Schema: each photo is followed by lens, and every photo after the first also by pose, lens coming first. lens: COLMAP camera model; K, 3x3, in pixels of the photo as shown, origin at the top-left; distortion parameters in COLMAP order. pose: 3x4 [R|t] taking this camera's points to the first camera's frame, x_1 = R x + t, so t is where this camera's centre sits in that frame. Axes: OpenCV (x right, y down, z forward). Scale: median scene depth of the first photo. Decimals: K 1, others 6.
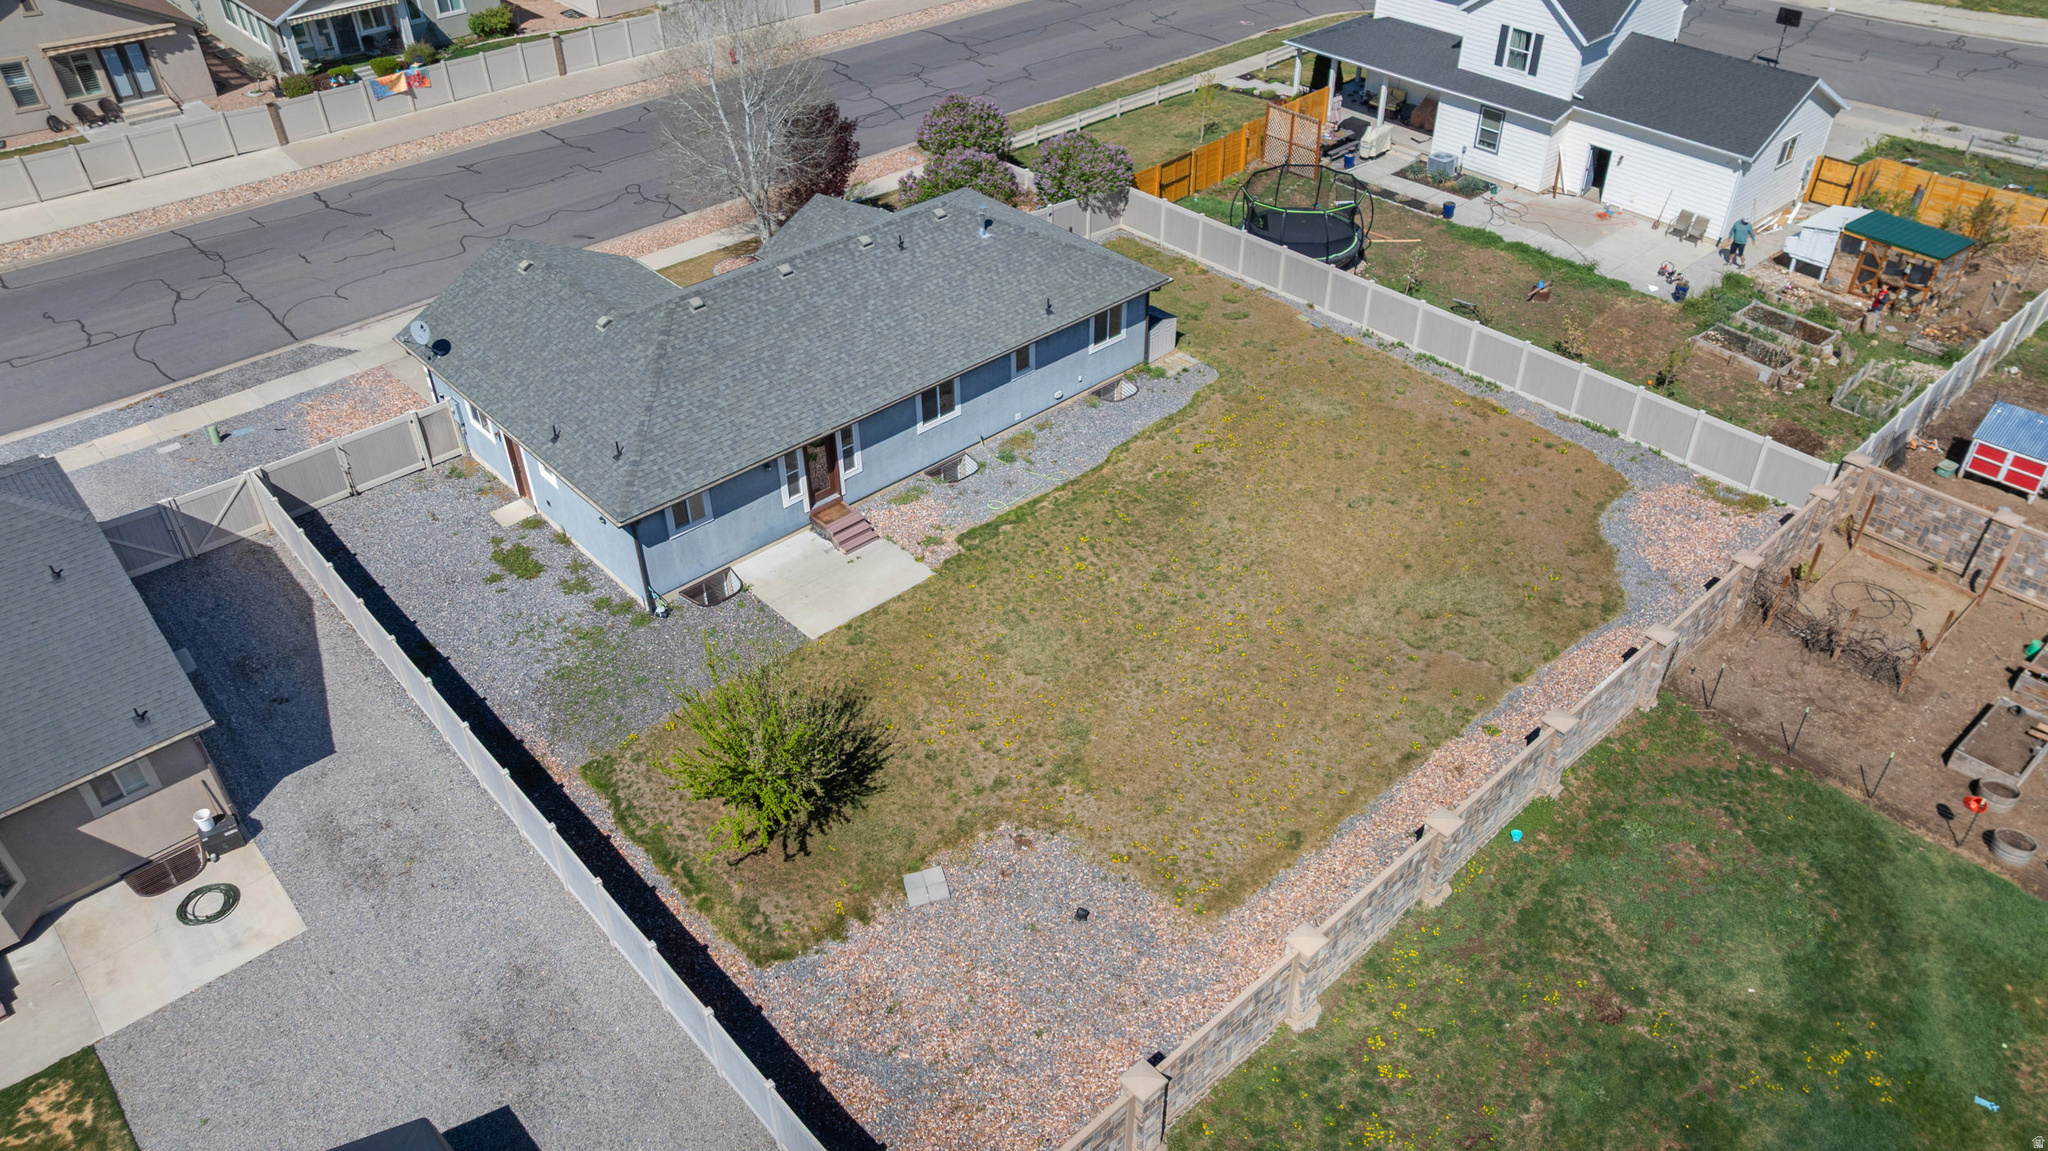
lens RADIAL K [[1445.2, 0, 1029.4], [0, 1445.2, 572.2], [0, 0, 1]] dist [-0.046293, 0.055629]
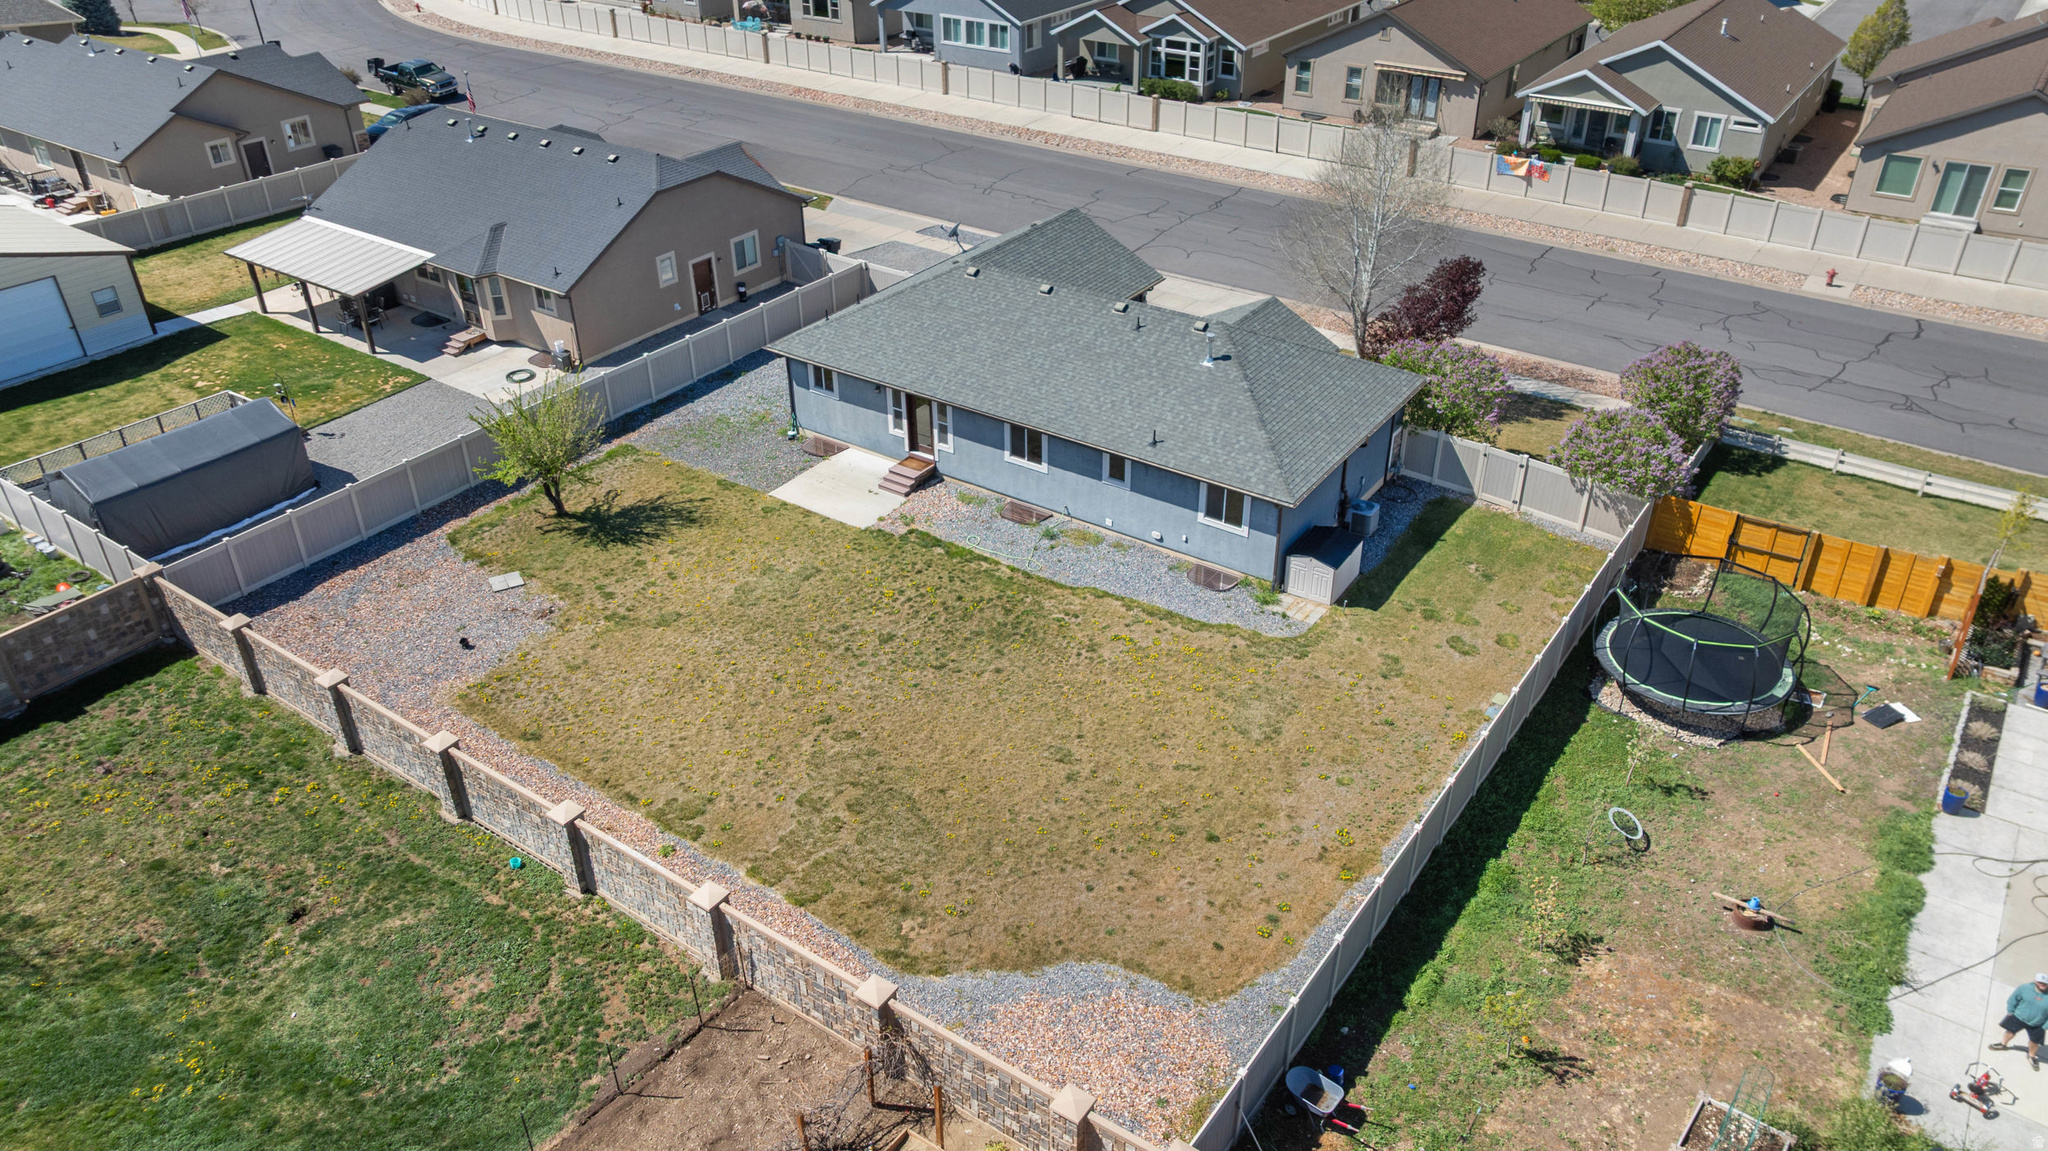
lens RADIAL K [[1445.2, 0, 1029.4], [0, 1445.2, 572.2], [0, 0, 1]] dist [-0.046293, 0.055629]
pose [[0.223029, 0.520272, -0.824364, 0.915783], [-0.586411, 0.747145, 0.312885, -0.404174], [0.778704, 0.413633, 0.471728, 0.559544]]
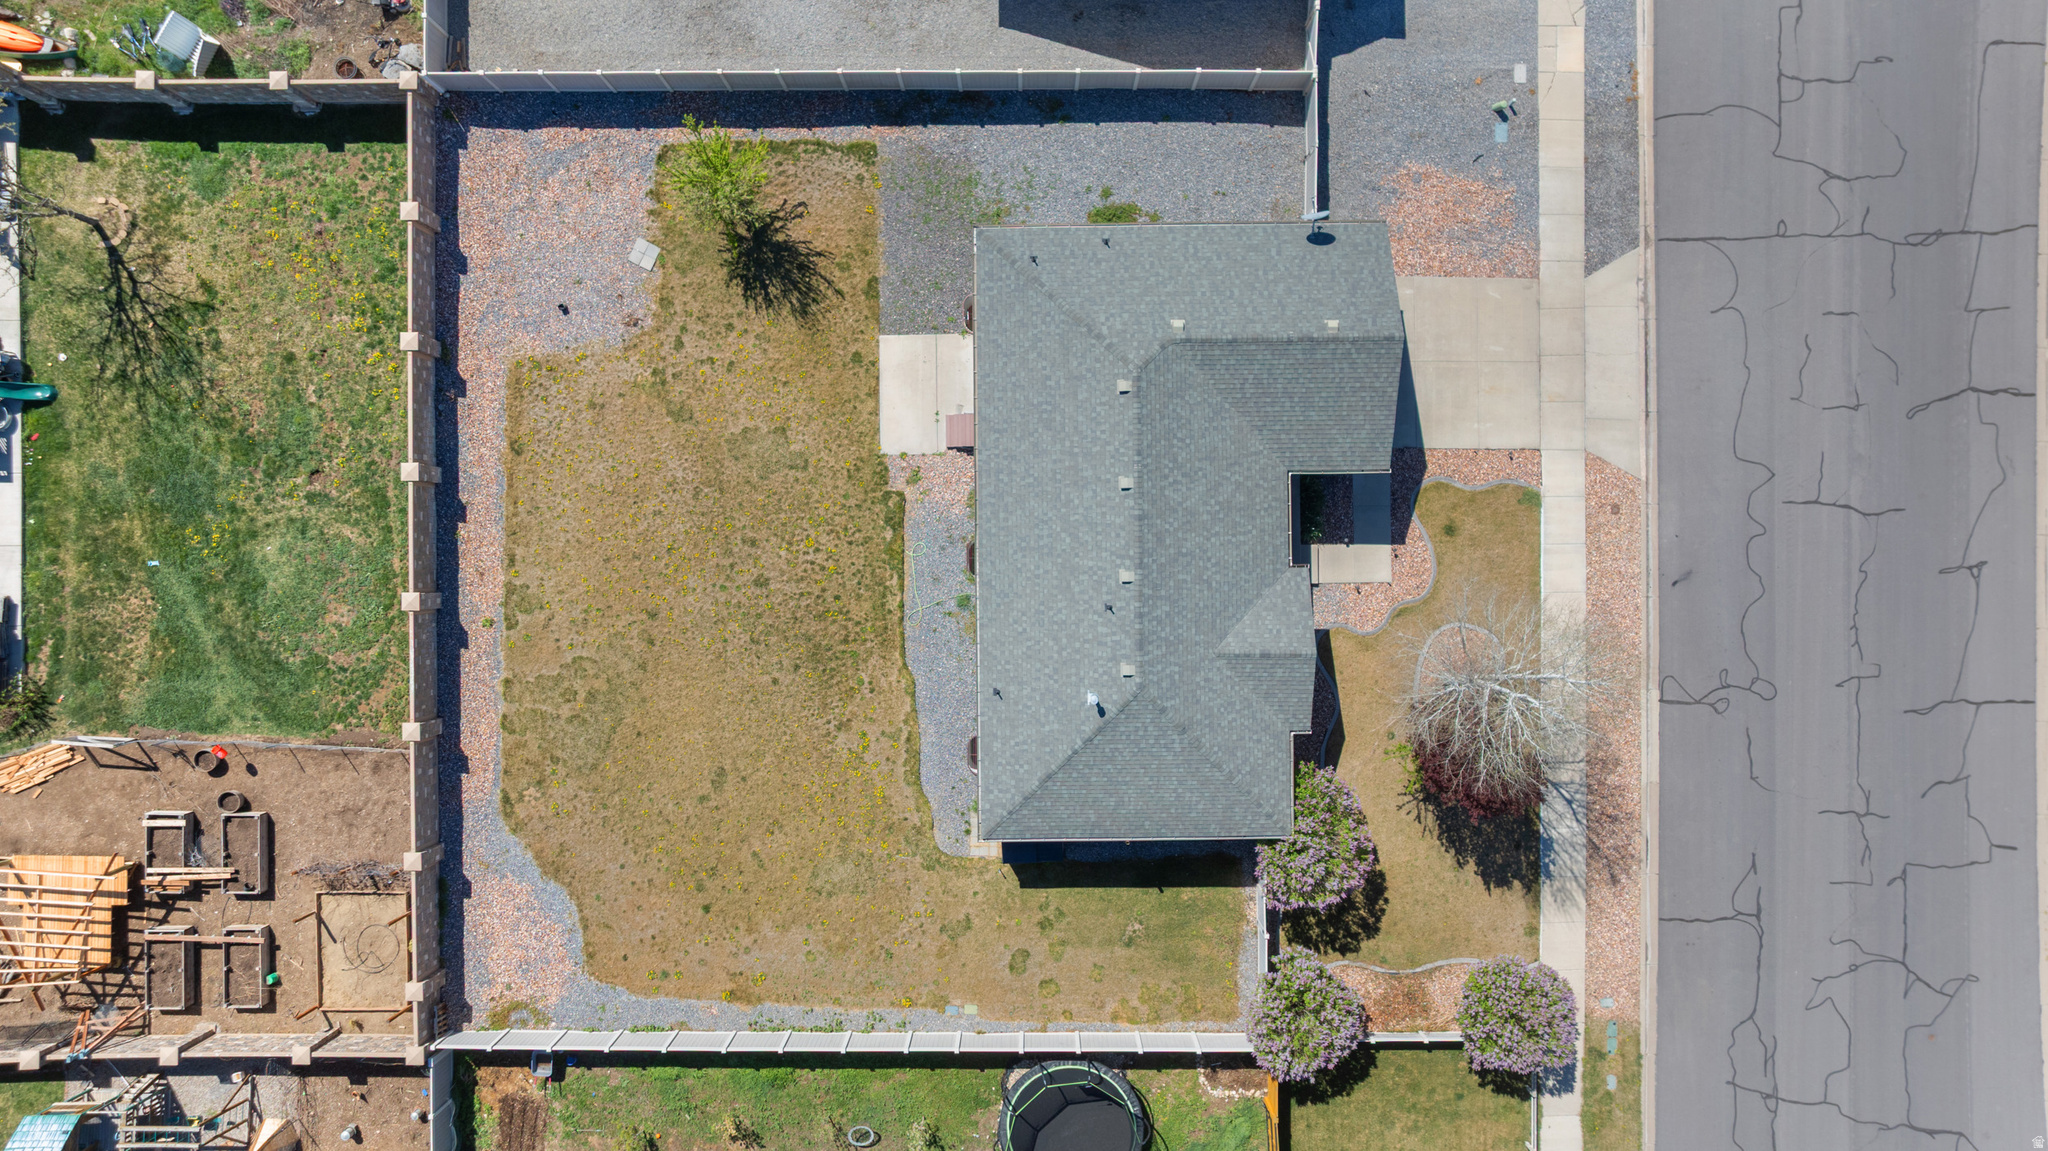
lens RADIAL K [[1445.2, 0, 1029.4], [0, 1445.2, 572.2], [0, 0, 1]] dist [-0.046293, 0.055629]
pose [[-0.669104, 0.743089, 0.010914, -0.087032], [-0.444589, -0.412006, 0.795356, -1.092114], [0.595517, 0.527324, 0.606044, 0.351774]]
